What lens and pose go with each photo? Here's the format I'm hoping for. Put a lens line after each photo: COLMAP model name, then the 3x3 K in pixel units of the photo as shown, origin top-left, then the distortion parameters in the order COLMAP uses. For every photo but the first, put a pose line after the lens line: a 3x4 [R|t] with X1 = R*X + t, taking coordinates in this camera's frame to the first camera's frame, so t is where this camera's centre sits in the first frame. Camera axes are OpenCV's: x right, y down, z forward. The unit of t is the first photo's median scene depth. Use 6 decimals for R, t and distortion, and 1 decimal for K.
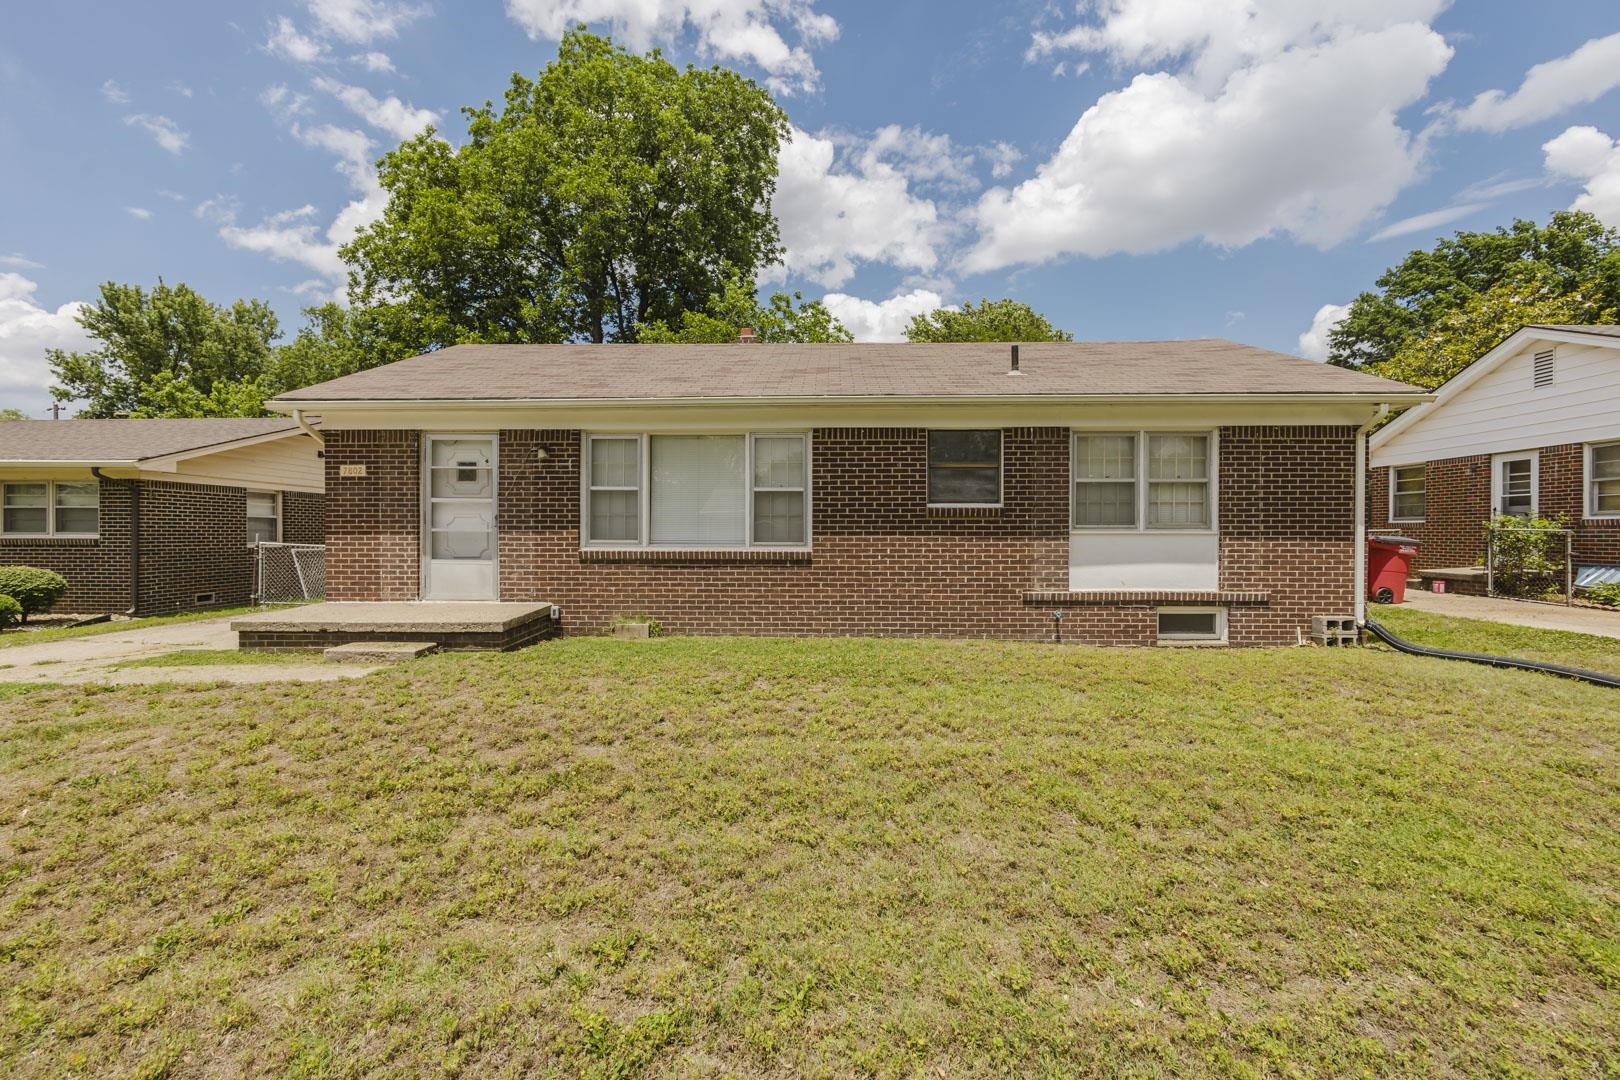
lens RADIAL K [[693.2, 0, 812.3], [0, 693.2, 534.1], [0, 0, 1]] dist [-0.007930, 0.000227]
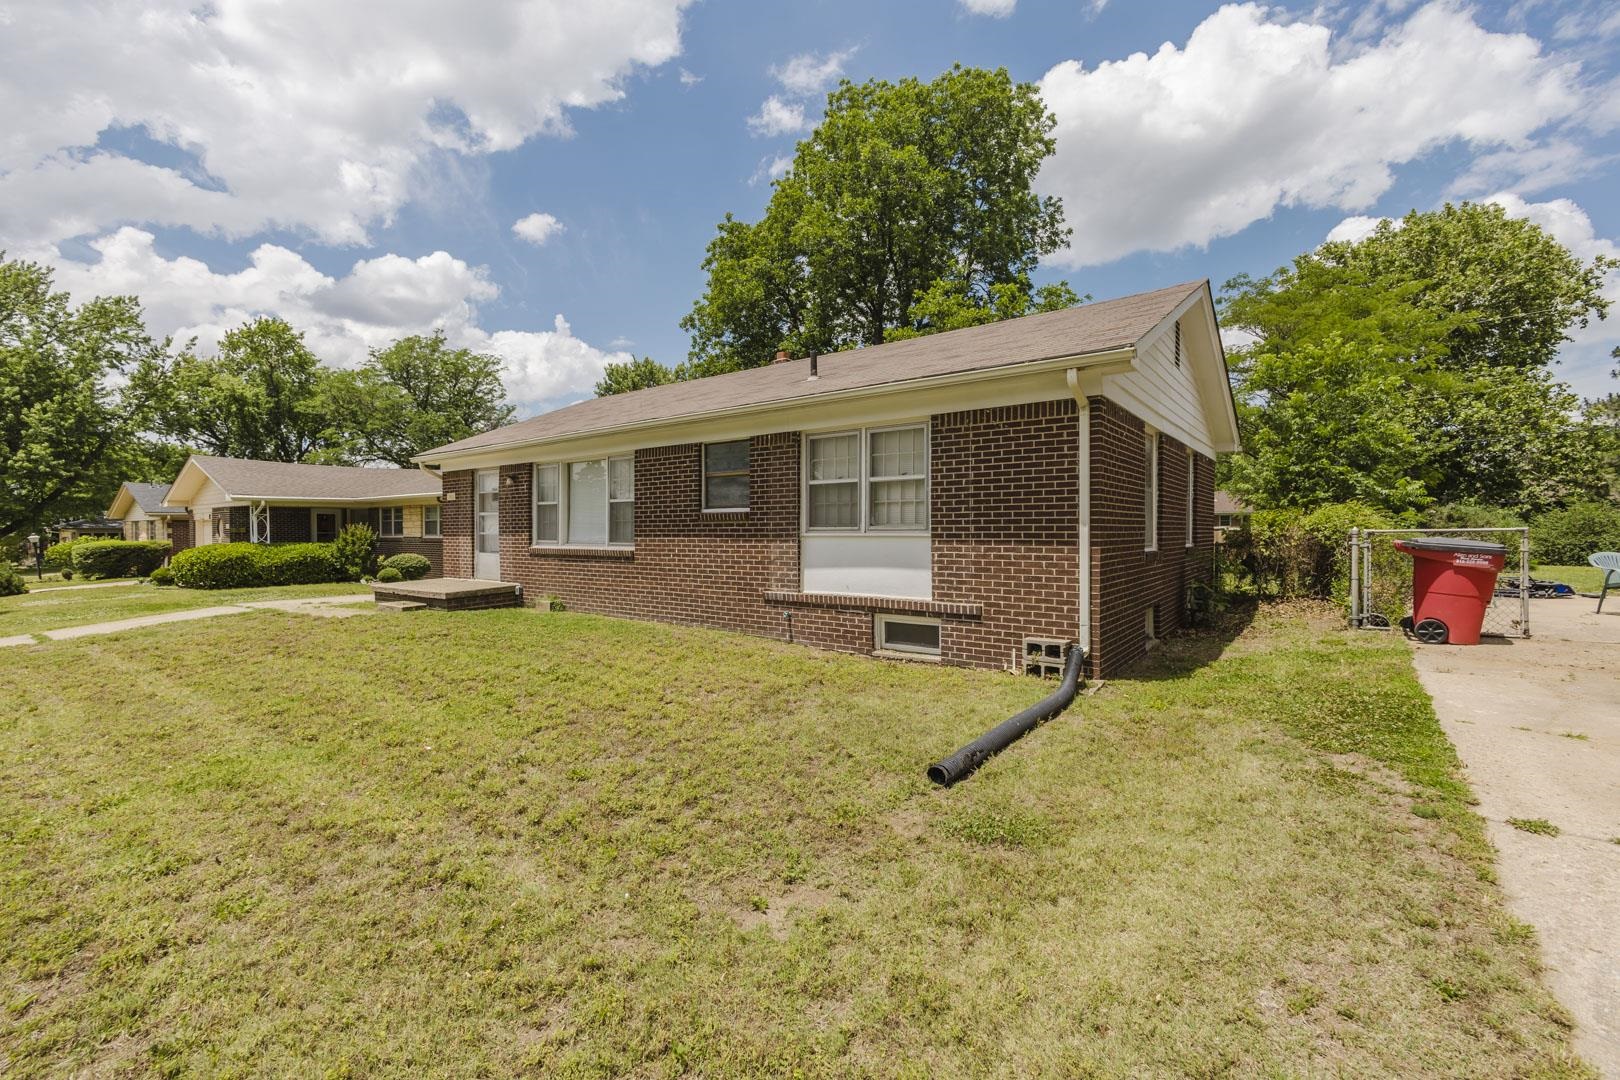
lens RADIAL K [[693.2, 0, 812.3], [0, 693.2, 534.1], [0, 0, 1]] dist [-0.007930, 0.000227]
pose [[0.815081, -0.001154, -0.579345, 0.975281], [0.001877, 0.999998, 0.000649, -0.003888], [0.579343, -0.001616, 0.815082, 0.181242]]
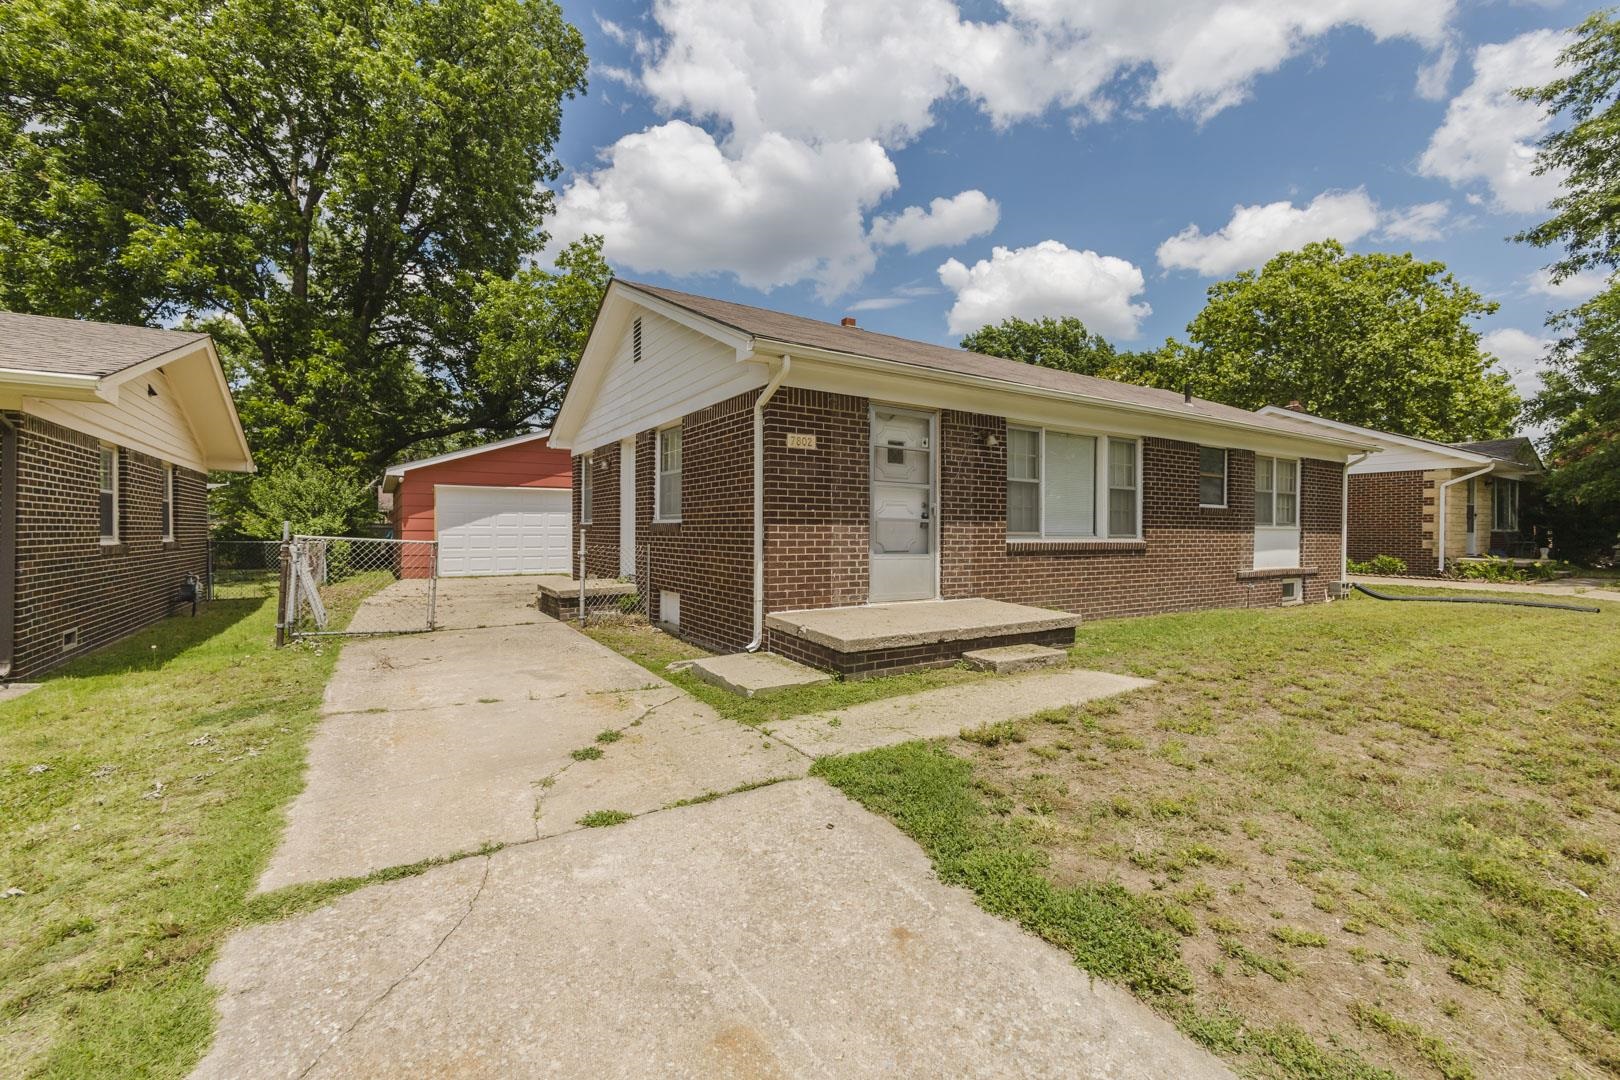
lens RADIAL K [[685.2, 0, 806.4], [0, 685.2, 539.8], [0, 0, 1]] dist [-0.007526, -0.000158]
pose [[0.830503, -0.002638, 0.557007, -1.119032], [-0.003669, 0.999941, 0.010207, 0.011241], [-0.557001, -0.010521, 0.830445, 0.365094]]
